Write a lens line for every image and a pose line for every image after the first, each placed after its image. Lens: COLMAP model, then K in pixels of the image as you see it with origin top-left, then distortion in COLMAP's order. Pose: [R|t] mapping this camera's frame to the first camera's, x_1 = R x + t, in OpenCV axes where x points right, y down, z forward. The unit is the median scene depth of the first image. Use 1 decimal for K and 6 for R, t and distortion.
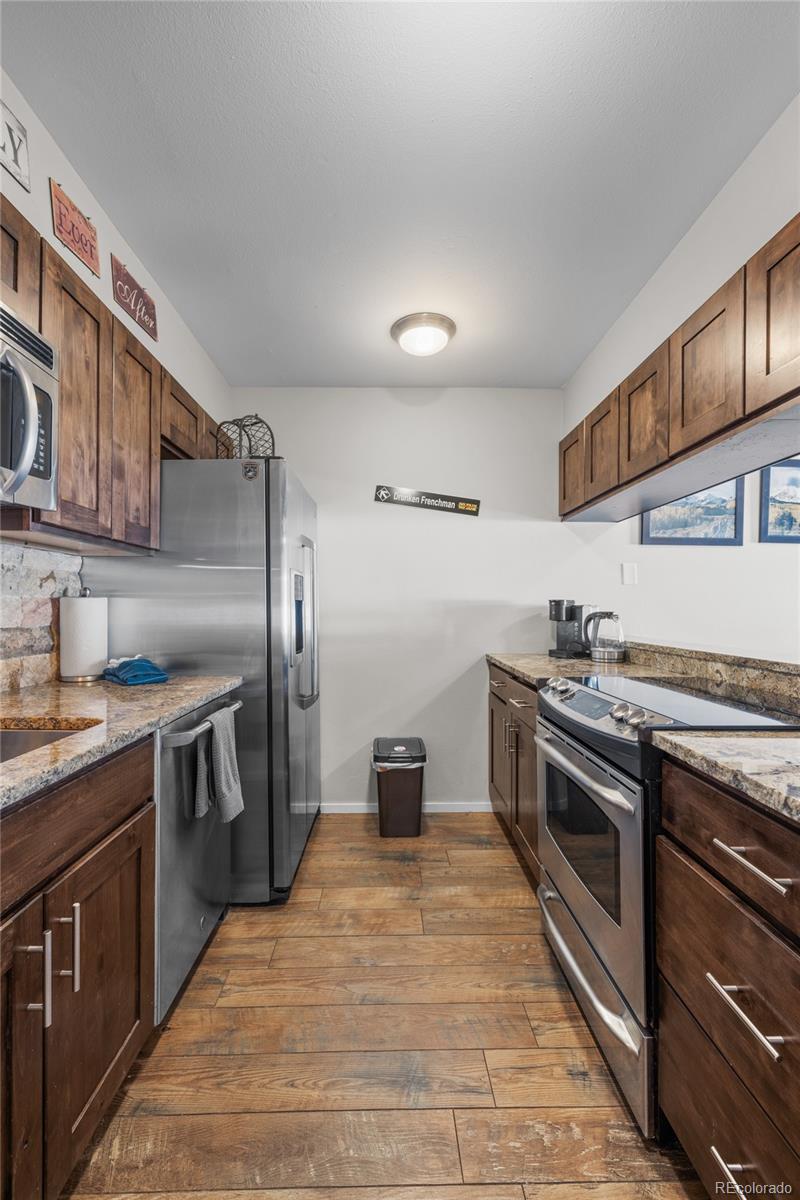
lens RADIAL K [[501.4, 0, 400.0], [0, 501.4, 600.0], [0, 0, 1]] dist [0.000260, -0.000187]
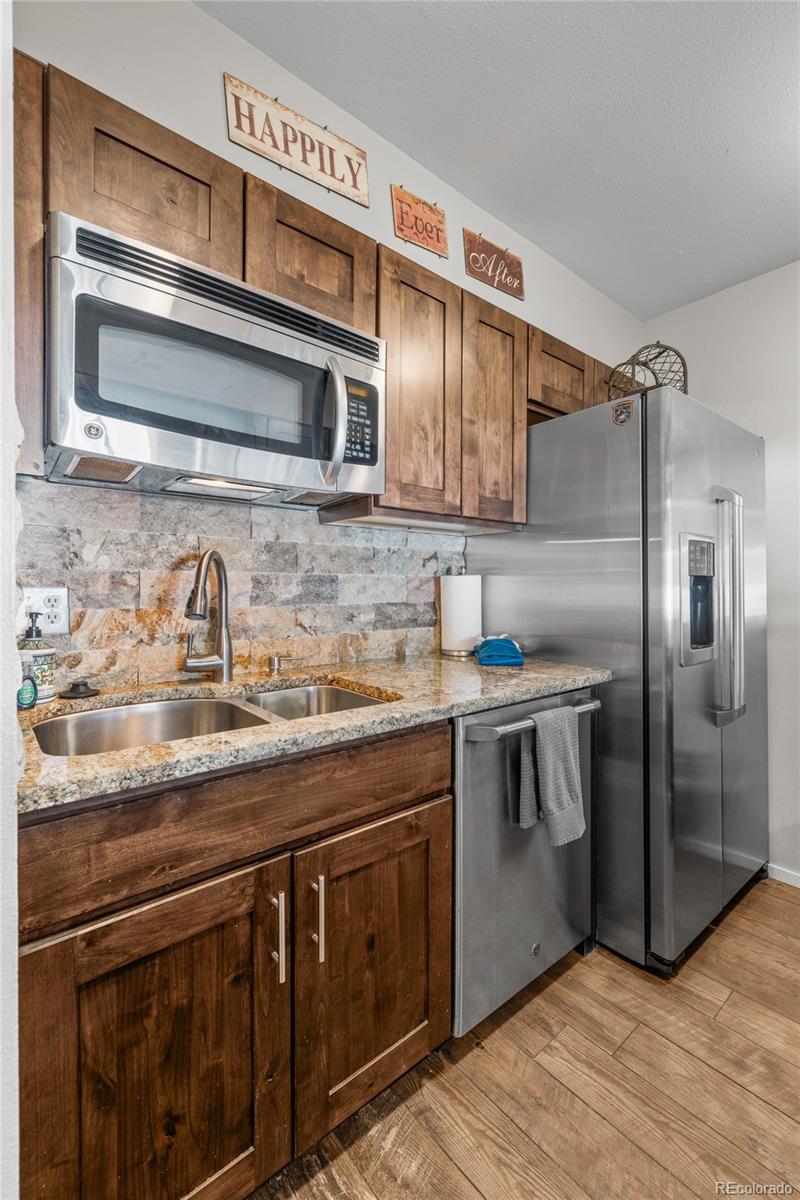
lens RADIAL K [[511.7, 0, 398.2], [0, 511.7, 586.9], [0, 0, 1]] dist [-0.001138, 0.000383]
pose [[0.622616, 0.002531, -0.782523, 0.138311], [0.010126, 0.999885, 0.011291, 0.005769], [0.782462, -0.014954, 0.622519, 0.258858]]
